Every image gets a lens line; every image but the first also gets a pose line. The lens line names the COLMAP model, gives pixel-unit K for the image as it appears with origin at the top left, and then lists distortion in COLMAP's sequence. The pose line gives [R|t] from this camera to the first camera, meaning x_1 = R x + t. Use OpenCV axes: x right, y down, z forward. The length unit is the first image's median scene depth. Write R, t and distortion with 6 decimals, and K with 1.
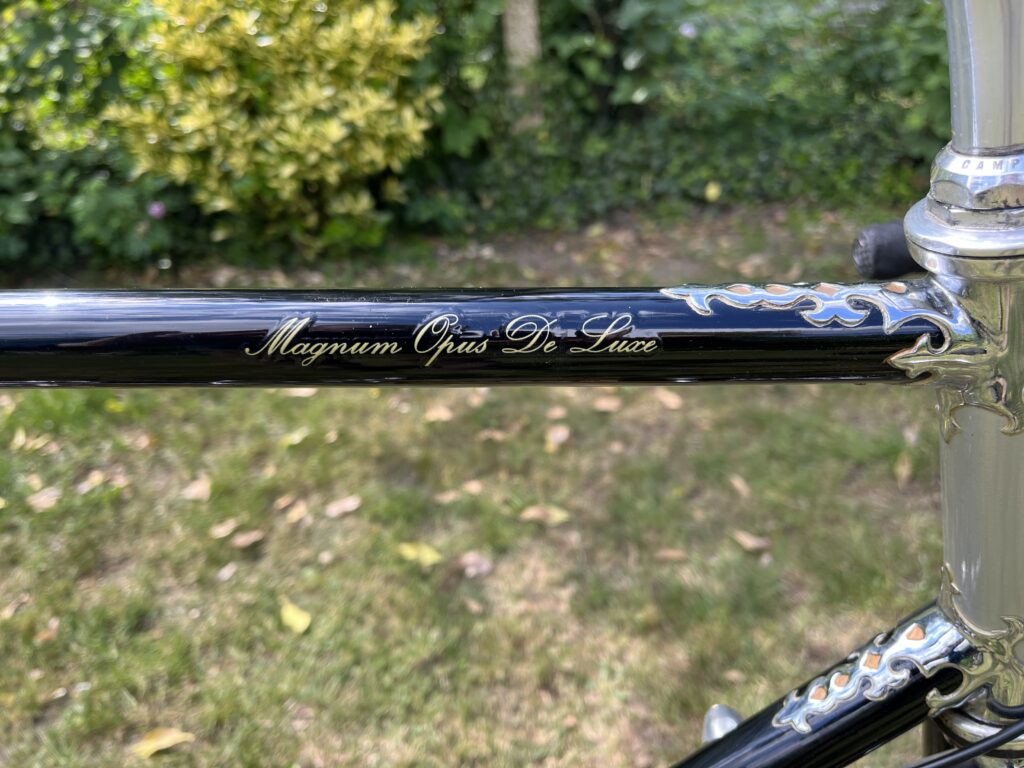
lens RADIAL K [[779.3, 0, 512.0], [0, 779.3, 384.0], [0, 0, 1]] dist [0.035977, -0.047251]
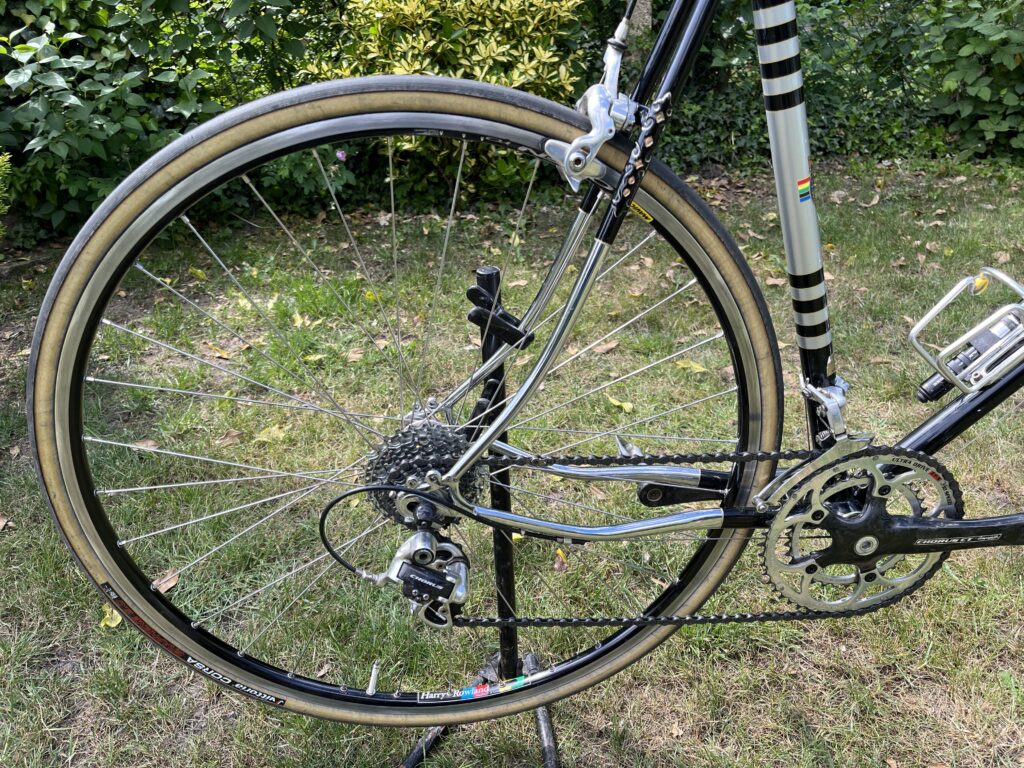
lens RADIAL K [[779.3, 0, 512.0], [0, 779.3, 384.0], [0, 0, 1]] dist [0.035977, -0.047251]
pose [[0.996017, -0.034989, 0.082006, -0.337369], [0.039076, 0.998045, -0.048776, 0.196191], [-0.080139, 0.051786, 0.995438, -0.162747]]
